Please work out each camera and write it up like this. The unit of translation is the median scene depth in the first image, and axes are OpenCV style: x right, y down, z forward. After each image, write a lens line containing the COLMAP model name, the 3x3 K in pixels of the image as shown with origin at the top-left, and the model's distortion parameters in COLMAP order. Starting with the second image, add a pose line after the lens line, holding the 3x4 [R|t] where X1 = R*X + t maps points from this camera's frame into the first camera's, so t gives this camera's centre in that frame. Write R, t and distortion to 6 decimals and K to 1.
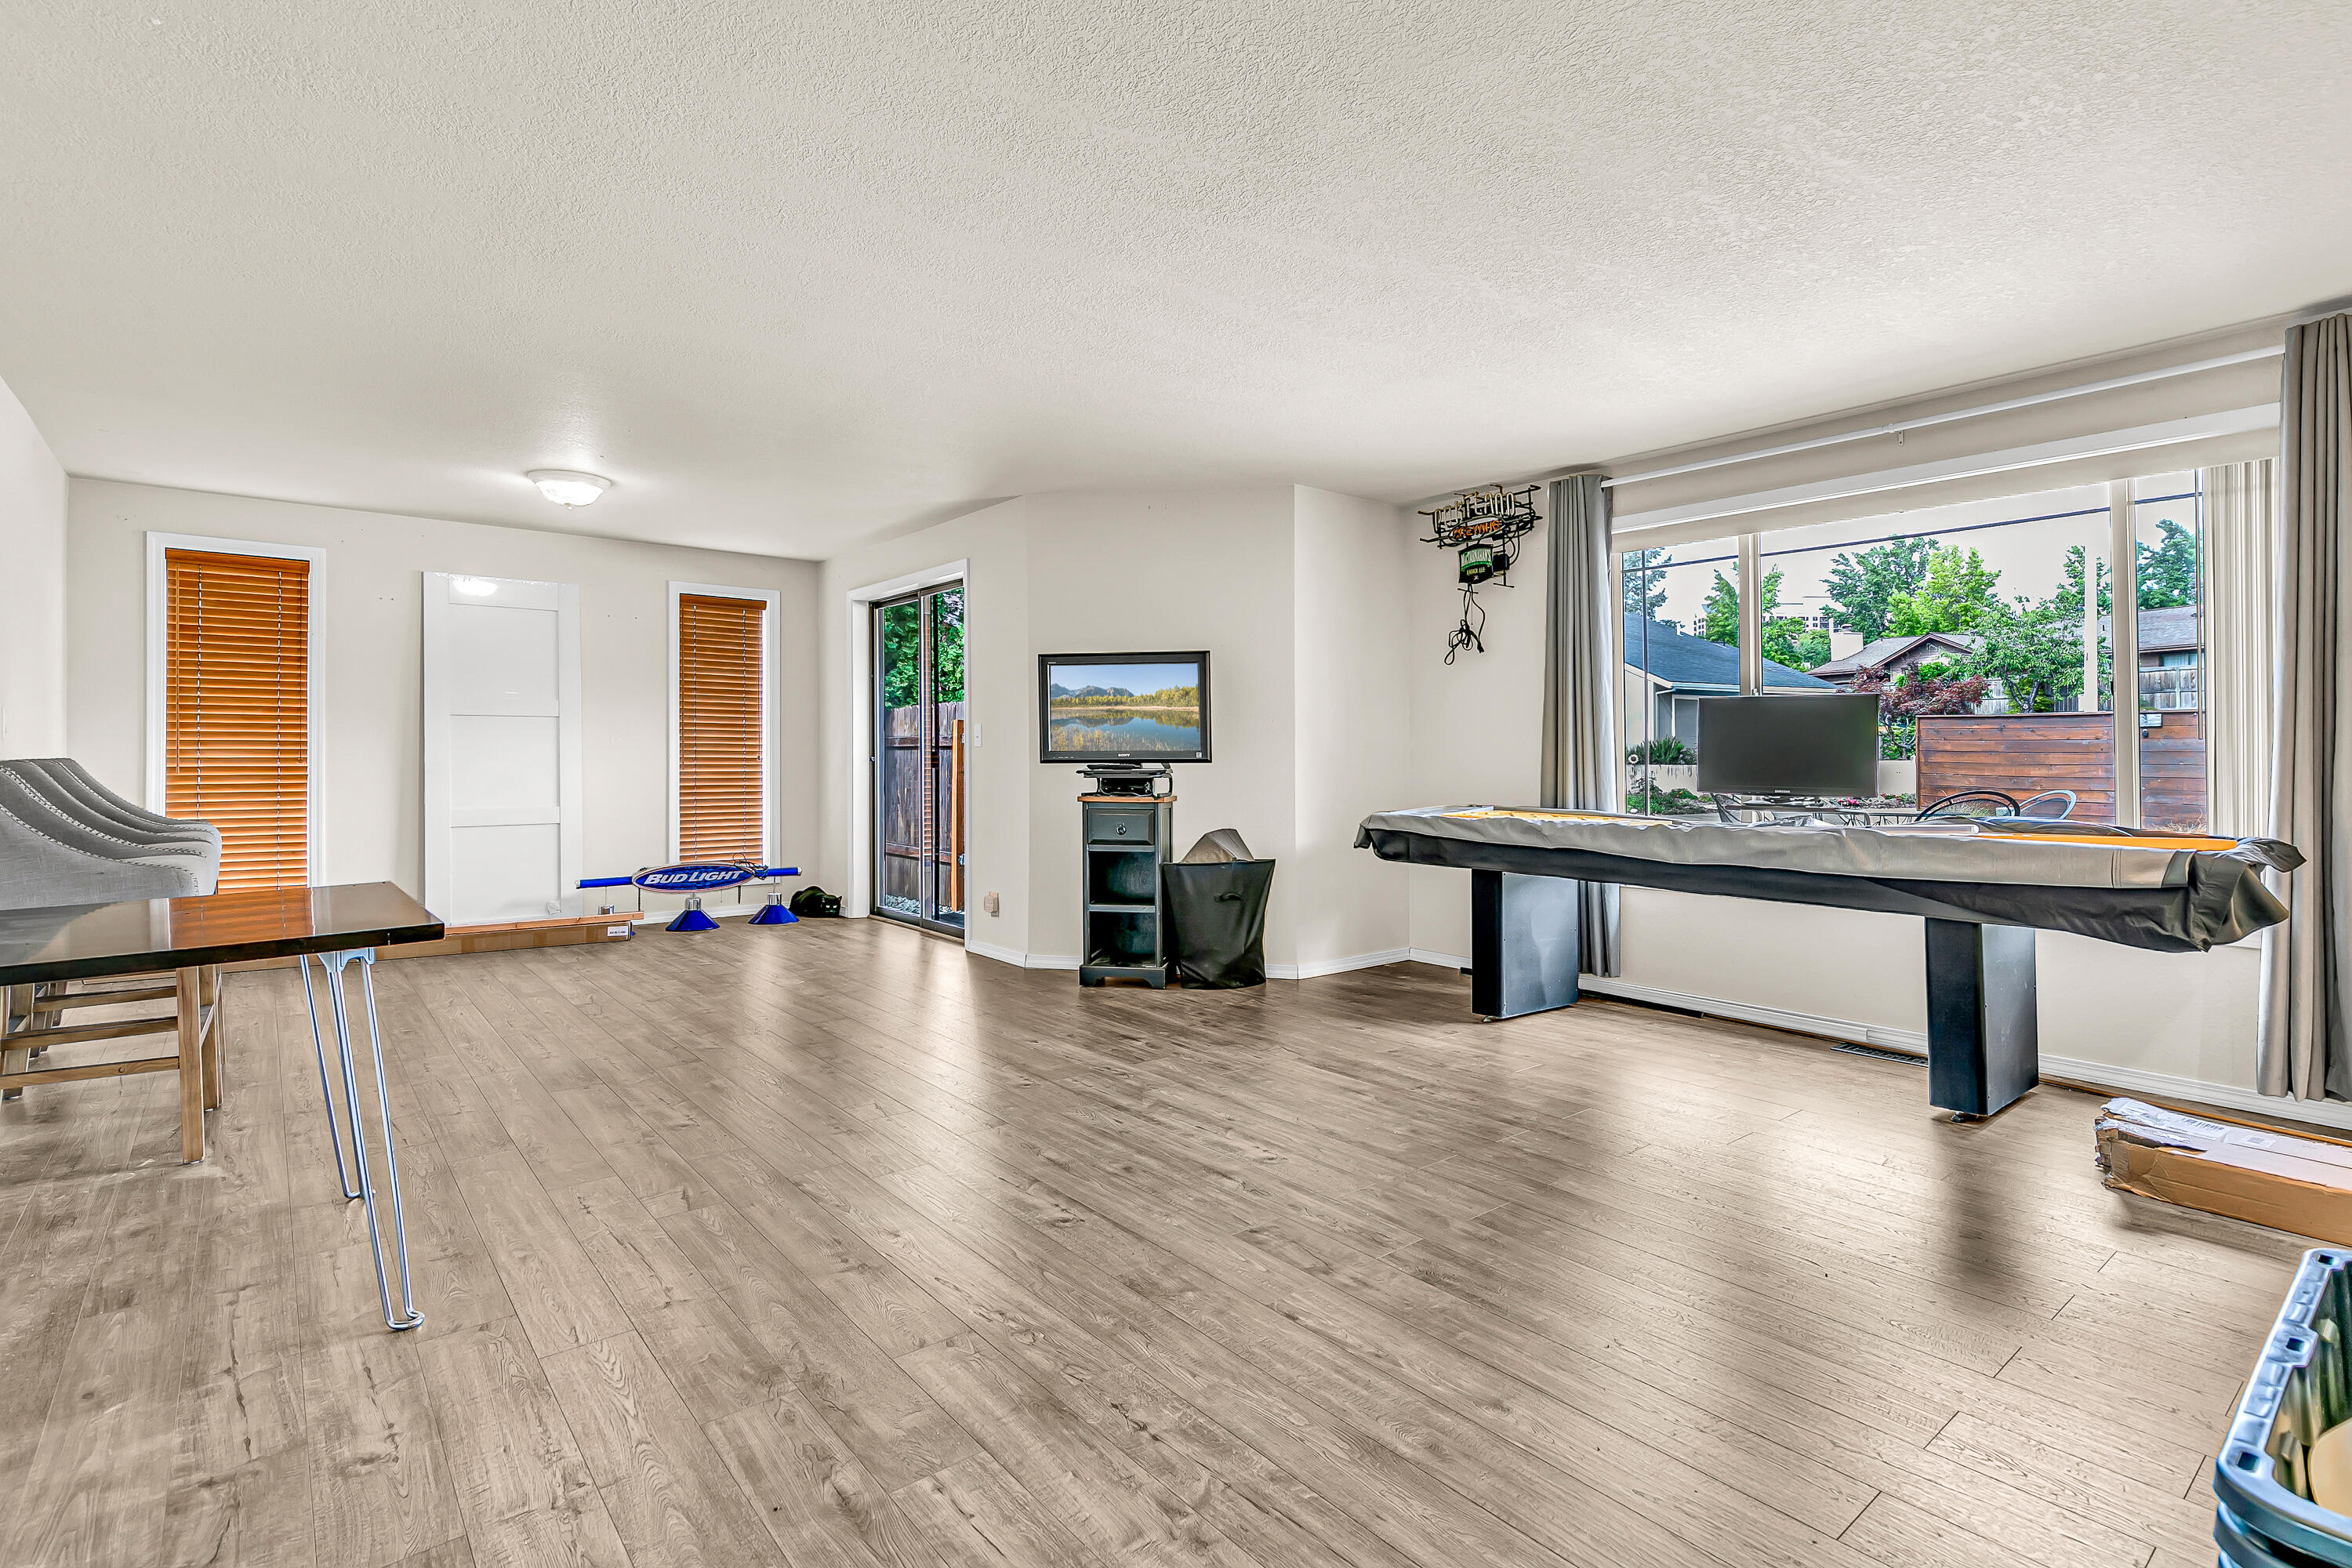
lens RADIAL K [[1112.1, 0, 1173.8], [0, 1112.1, 758.4], [0, 0, 1]] dist [0.002922, -0.000467]
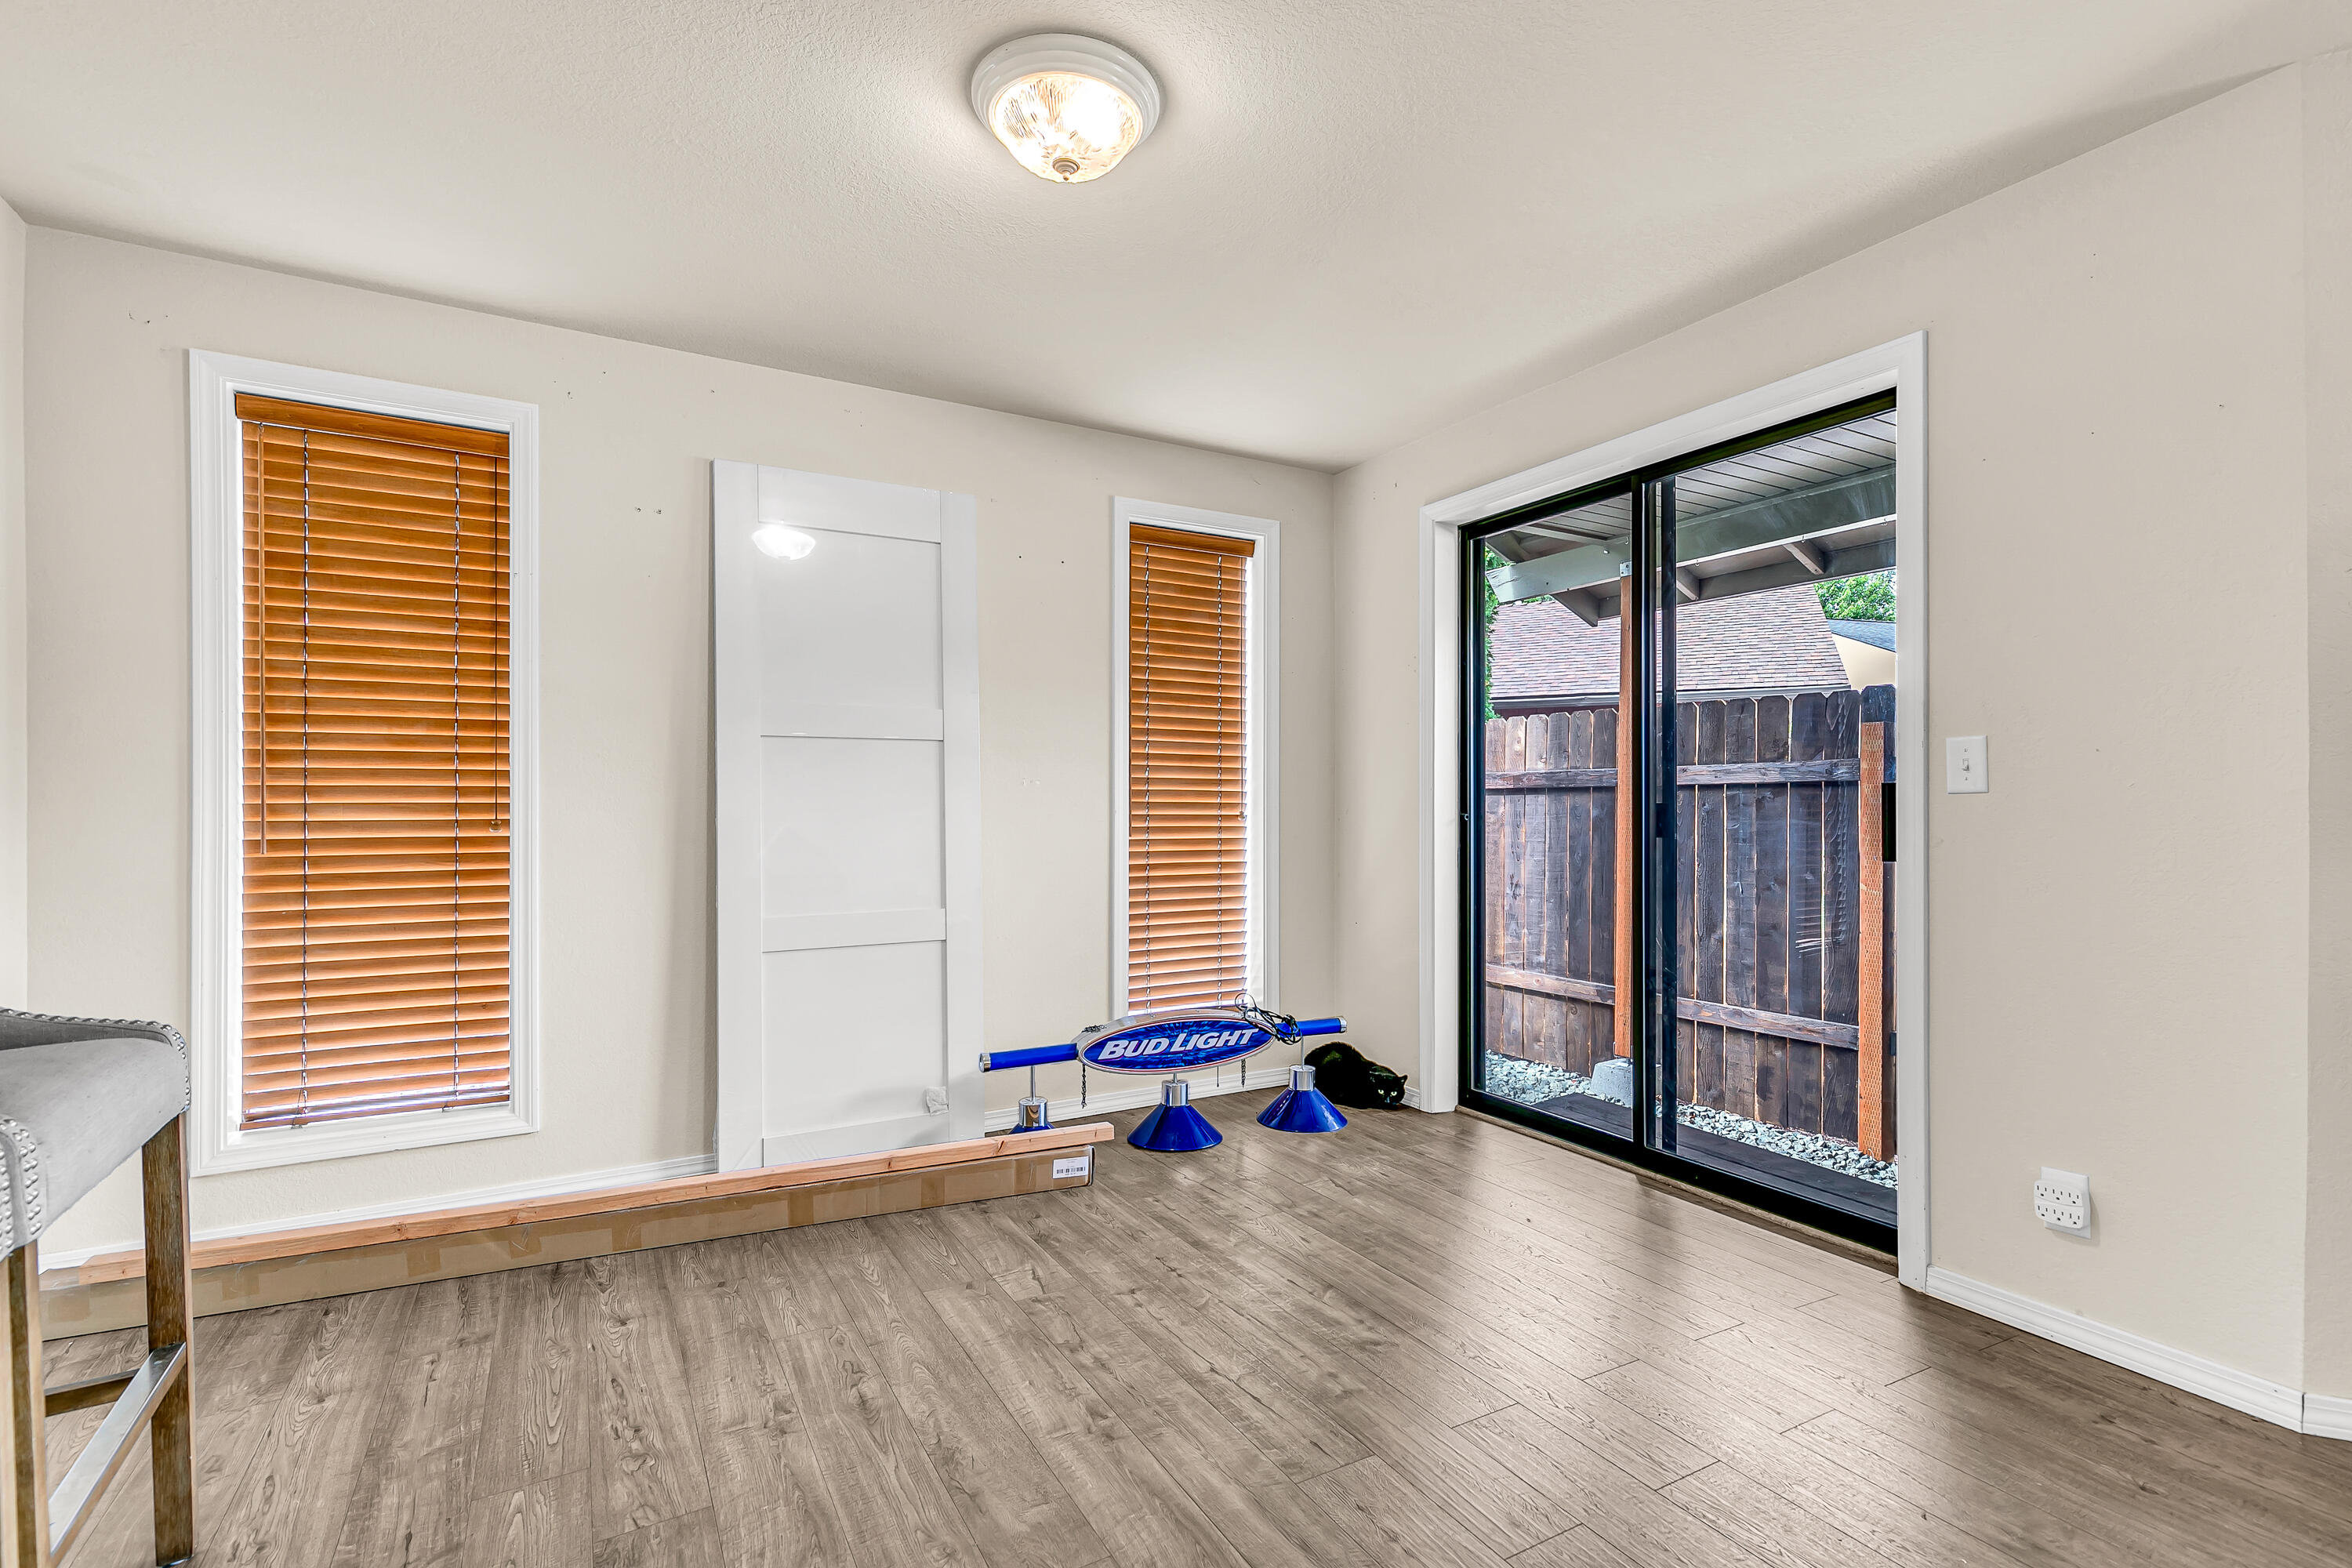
lens RADIAL K [[1075.7, 0, 1179.9], [0, 1075.7, 807.2], [0, 0, 1]] dist [0.004829, -0.000246]
pose [[0.984693, -0.002626, -0.174280, -0.321069], [0.002308, 0.999995, -0.002027, -0.003835], [0.174285, 0.001594, 0.984694, 0.468129]]
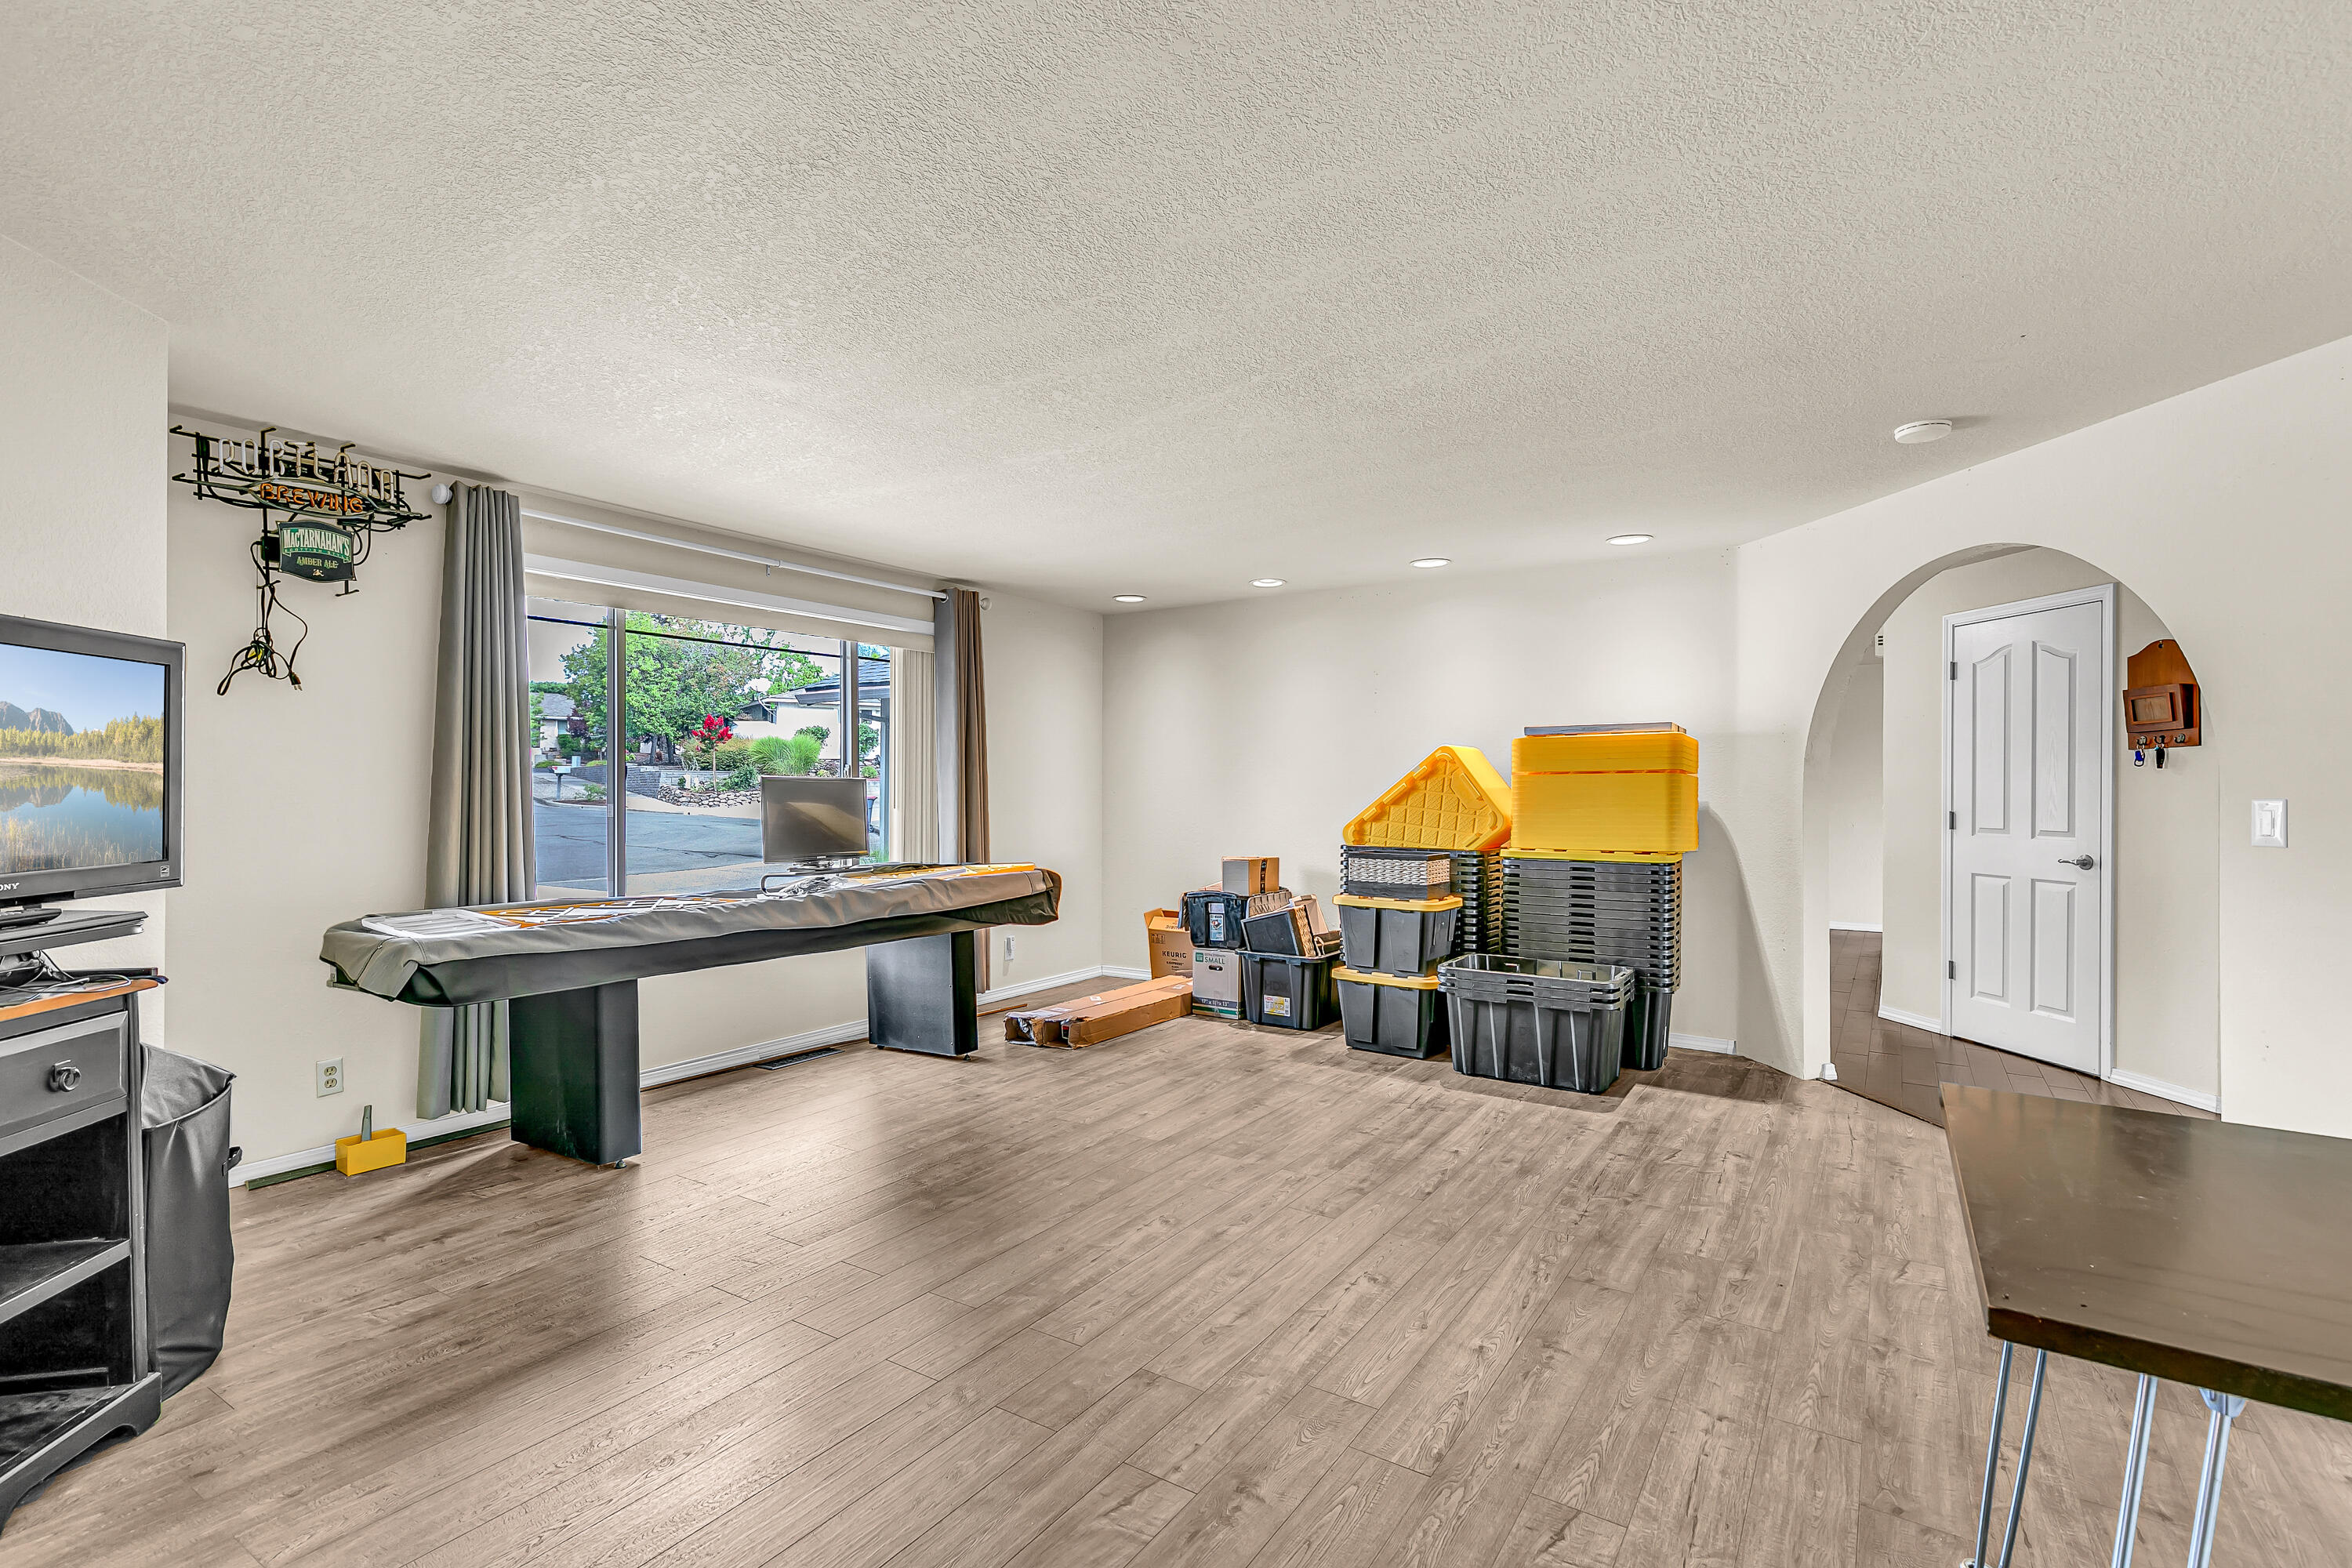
lens RADIAL K [[1098.8, 0, 1176.0], [0, 1098.8, 784.0], [0, 0, 1]] dist [0.000806, -0.010181]
pose [[-0.296587, 0.003242, 0.955000, -3.429428], [0.008485, 0.999964, -0.000759, -0.222935], [-0.954968, 0.007878, -0.296604, 4.816016]]
